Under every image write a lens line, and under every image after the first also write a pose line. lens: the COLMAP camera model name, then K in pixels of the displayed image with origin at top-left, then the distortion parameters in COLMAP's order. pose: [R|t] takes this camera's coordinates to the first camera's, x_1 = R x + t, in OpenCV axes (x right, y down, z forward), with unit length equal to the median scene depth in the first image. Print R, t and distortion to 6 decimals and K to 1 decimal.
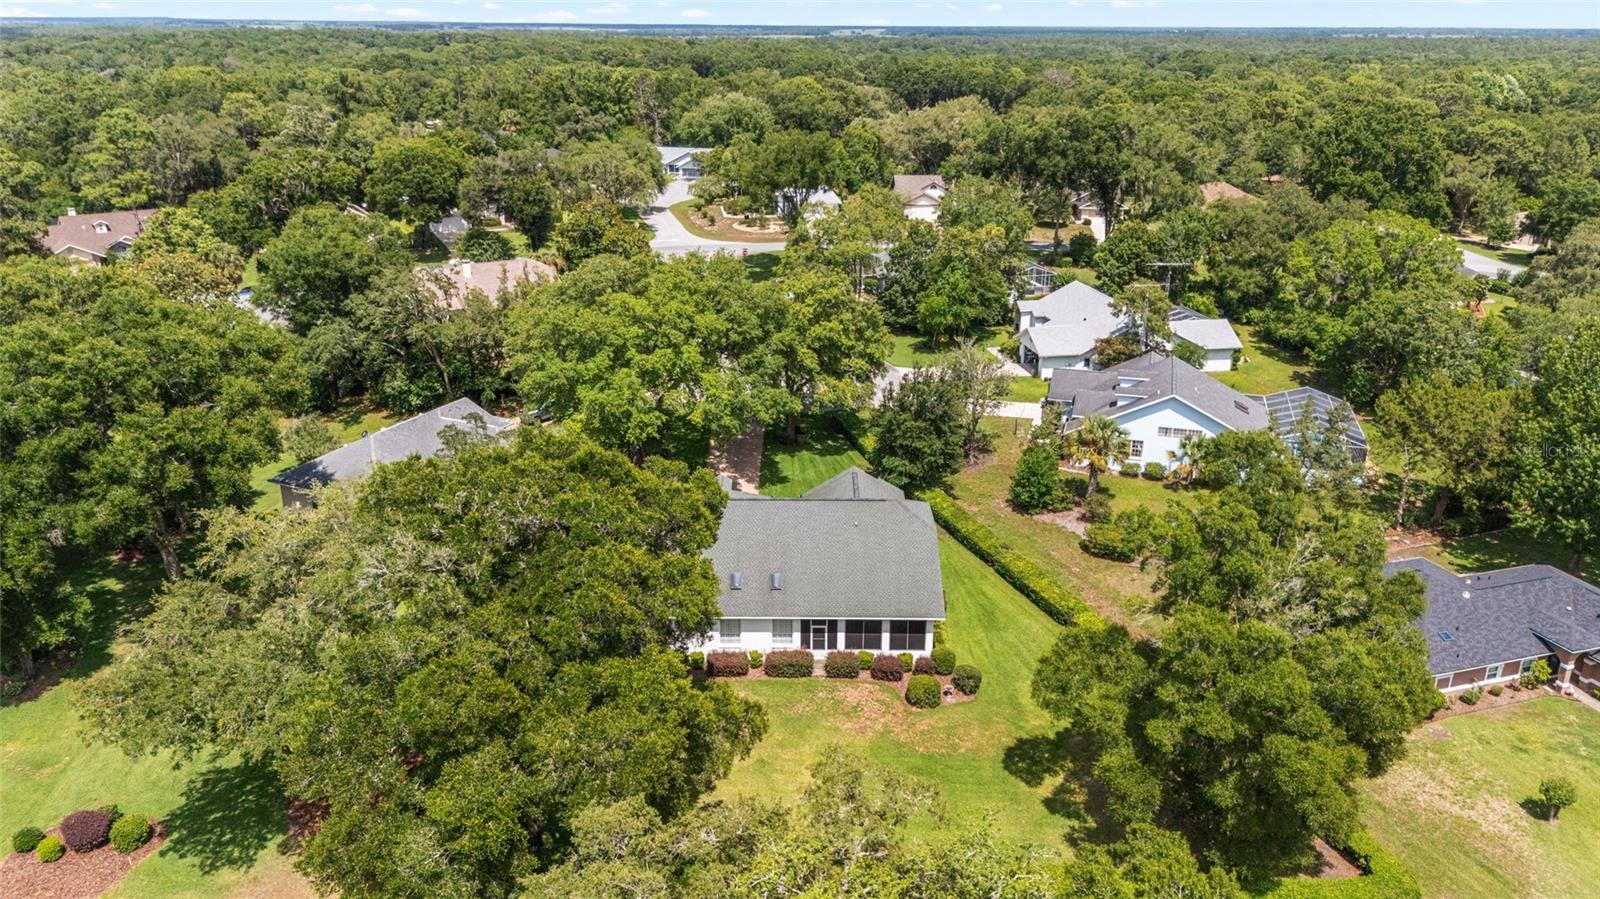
lens RADIAL K [[1156.4, 0, 798.5], [0, 1156.4, 496.7], [0, 0, 1]] dist [0.095644, -0.110241]
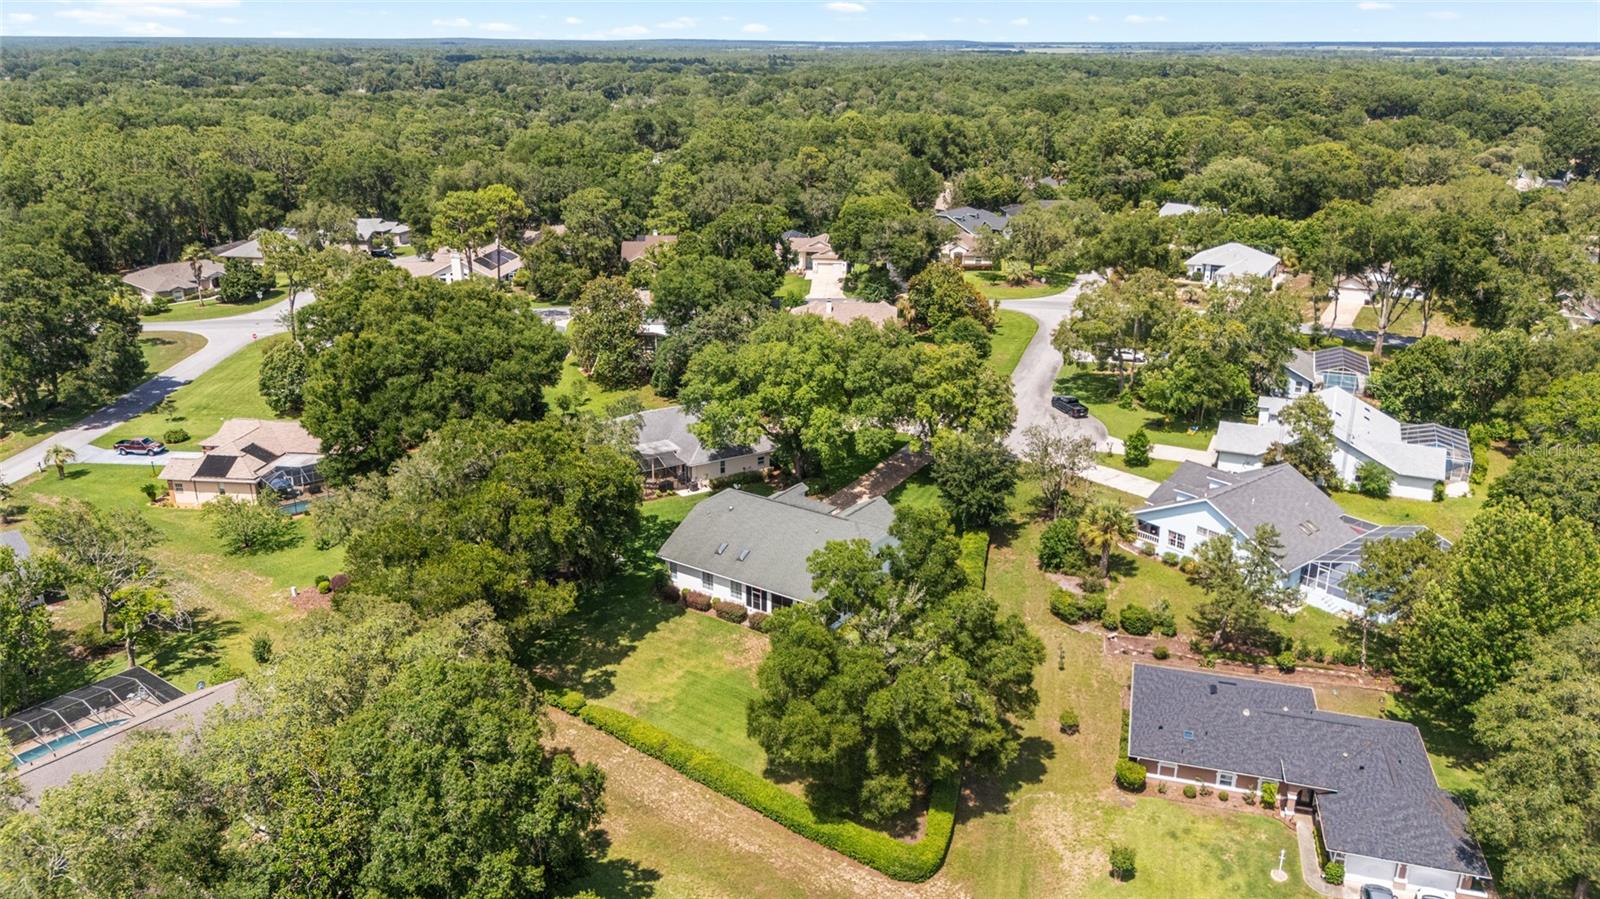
lens RADIAL K [[1156.4, 0, 798.5], [0, 1156.4, 496.7], [0, 0, 1]] dist [0.095644, -0.110241]
pose [[0.824721, 0.205251, -0.526979, 0.779828], [-0.212197, 0.976044, 0.048069, -0.081568], [0.524221, 0.072180, 0.848518, -0.181961]]
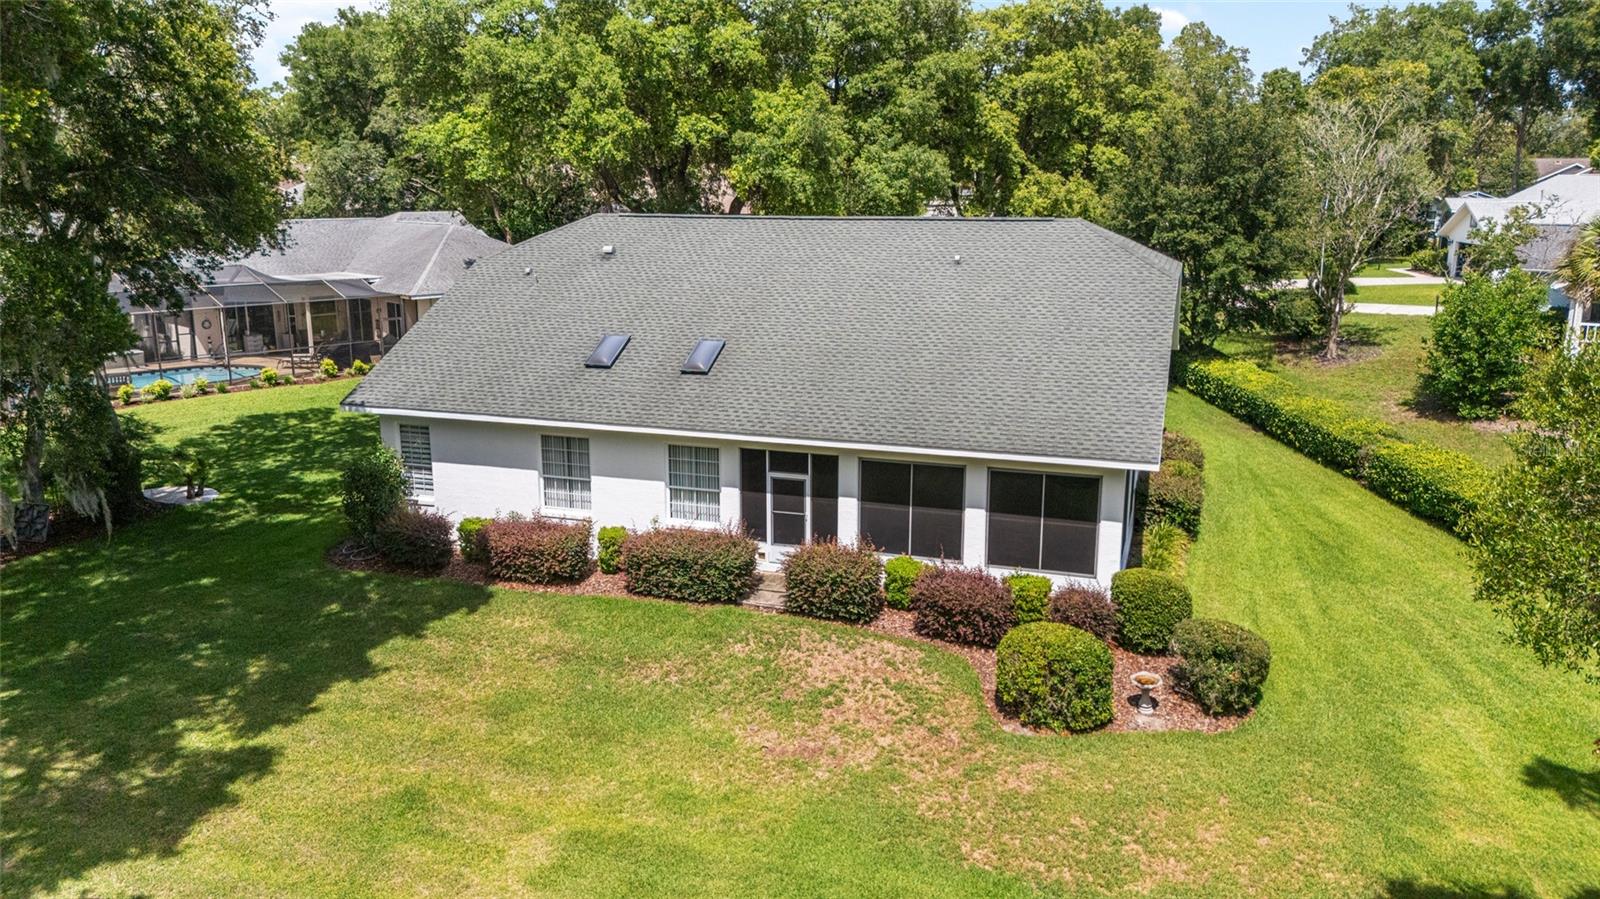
lens RADIAL K [[1156.4, 0, 798.5], [0, 1156.4, 496.7], [0, 0, 1]] dist [0.095644, -0.110241]
pose [[0.950697, 0.078625, -0.299989, 0.127212], [-0.114613, 0.987921, -0.104292, 0.155248], [0.288165, 0.133533, 0.948225, 0.664511]]
